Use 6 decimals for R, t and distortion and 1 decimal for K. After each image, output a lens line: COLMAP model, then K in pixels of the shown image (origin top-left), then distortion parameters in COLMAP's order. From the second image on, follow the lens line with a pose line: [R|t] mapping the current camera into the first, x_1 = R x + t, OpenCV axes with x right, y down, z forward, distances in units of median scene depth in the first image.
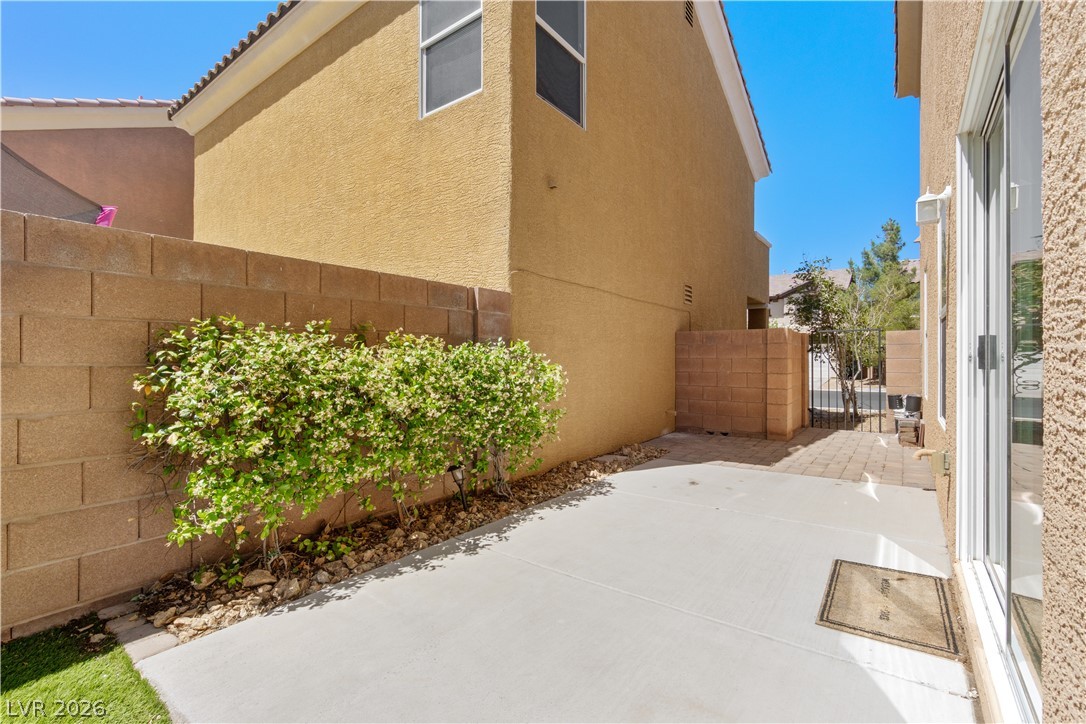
lens RADIAL K [[476.2, 0, 541.0], [0, 476.2, 363.4], [0, 0, 1]] dist [-0.008505, 0.003105]
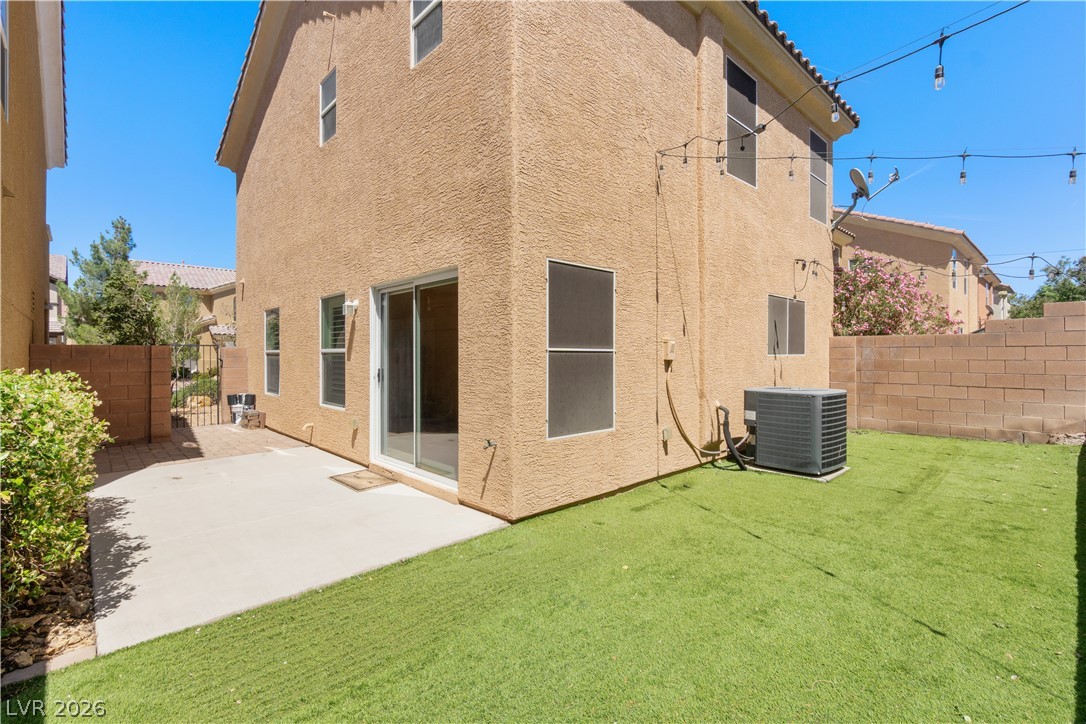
lens RADIAL K [[476.2, 0, 523.7], [0, 476.2, 358.0], [0, 0, 1]] dist [-0.008505, 0.003105]
pose [[0.192019, -0.005943, 0.981373, -1.061248], [0.009644, 0.999945, 0.004169, -0.088708], [-0.981344, 0.008663, 0.192065, -0.203415]]
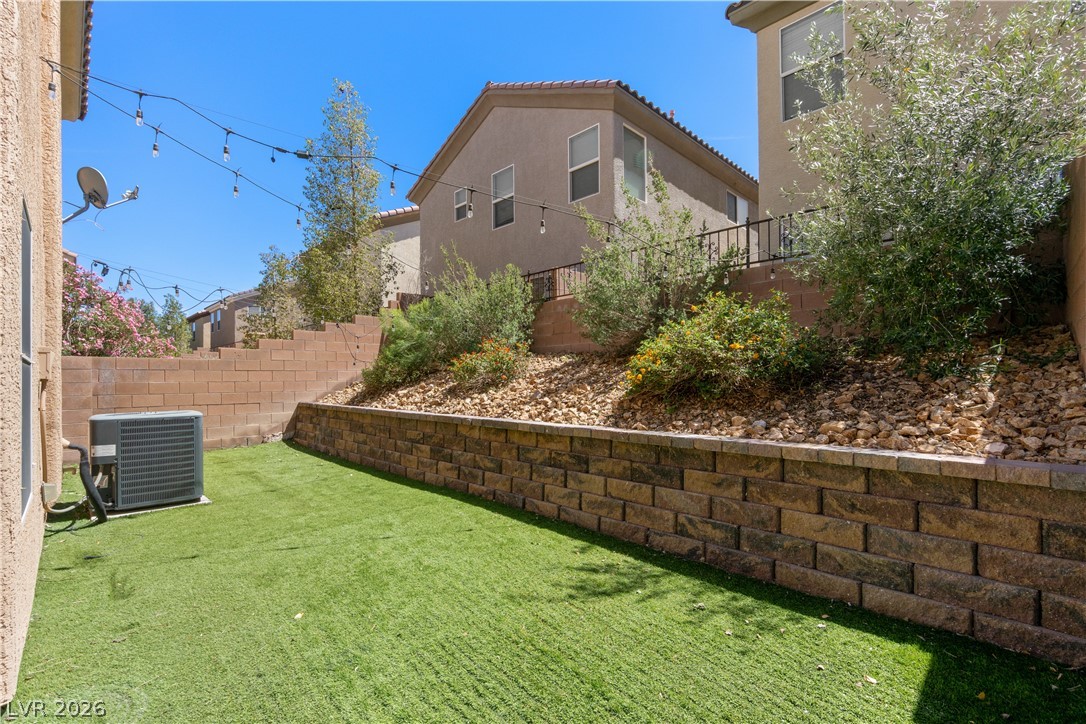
lens RADIAL K [[476.2, 0, 541.5], [0, 476.2, 379.5], [0, 0, 1]] dist [-0.008505, 0.003105]
pose [[-0.988773, 0.003912, 0.149376, -0.608427], [0.005195, 0.999953, 0.008199, -0.073843], [-0.149337, 0.008882, -0.988746, 0.559081]]
